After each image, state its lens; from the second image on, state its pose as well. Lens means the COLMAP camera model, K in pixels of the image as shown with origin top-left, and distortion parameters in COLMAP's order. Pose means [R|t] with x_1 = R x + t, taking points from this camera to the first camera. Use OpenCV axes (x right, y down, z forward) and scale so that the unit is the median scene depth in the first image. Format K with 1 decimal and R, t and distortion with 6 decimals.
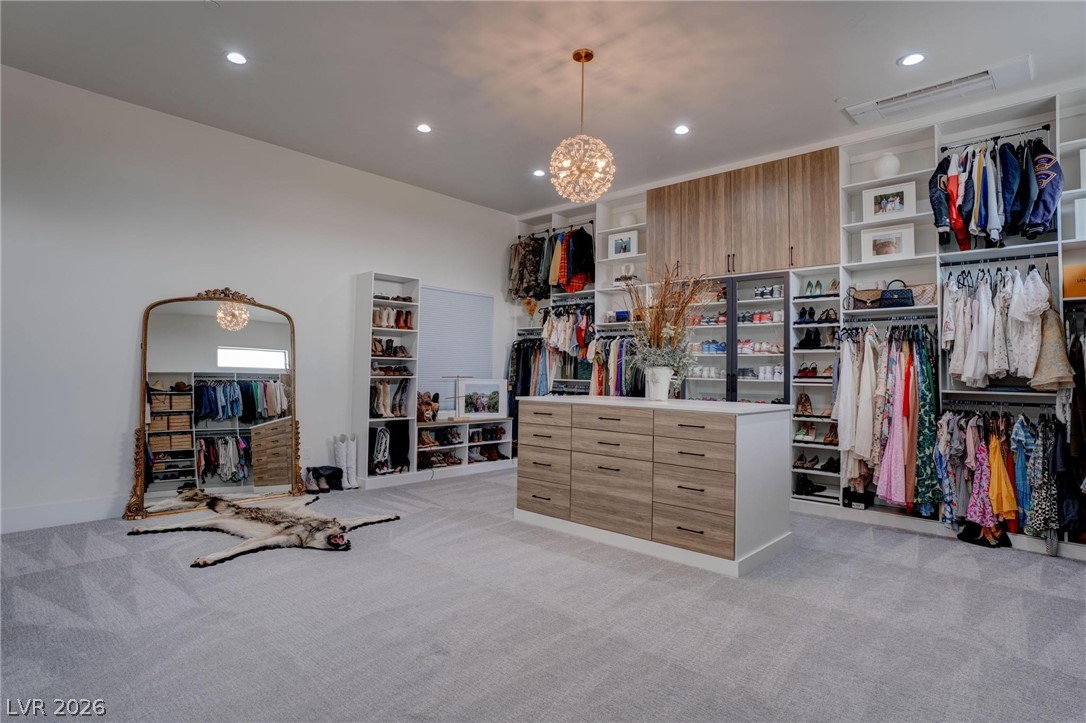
lens RADIAL K [[569.9, 0, 546.5], [0, 569.9, 339.9], [0, 0, 1]] dist [-0.004115, -0.000246]
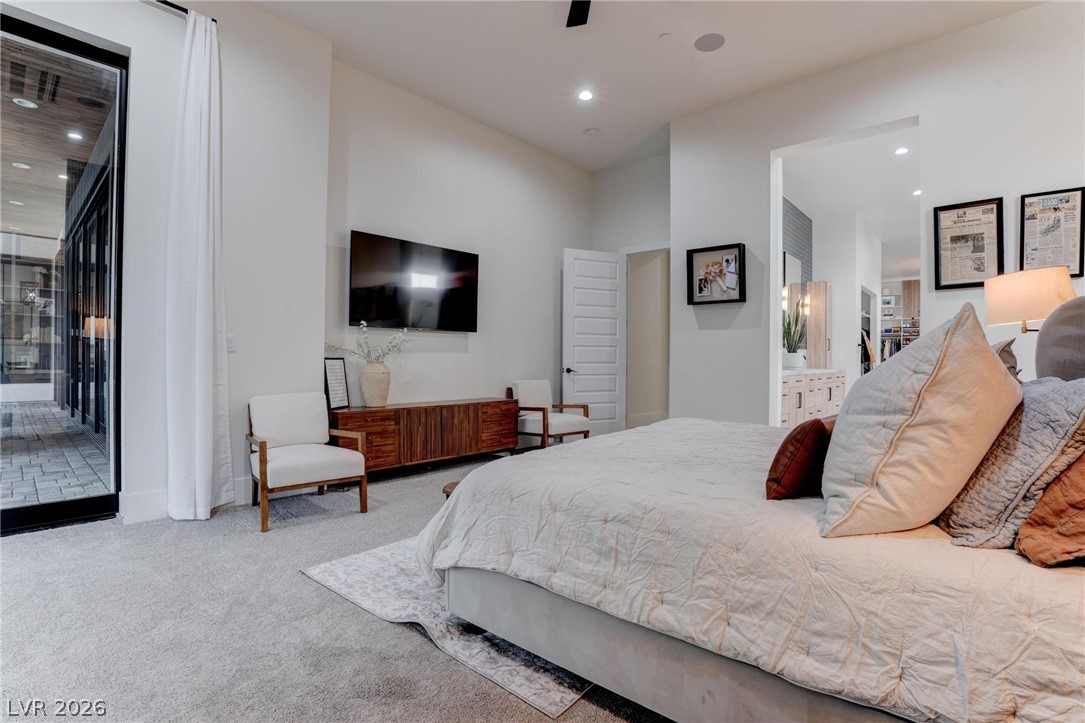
lens RADIAL K [[515.8, 0, 535.0], [0, 515.8, 359.6], [0, 0, 1]] dist [-0.066050, 0.013333]
pose [[0.999985, -0.005186, 0.001941, -1.943322], [0.005069, 0.998393, 0.056444, -0.064709], [-0.002231, -0.056433, 0.998404, -1.627594]]
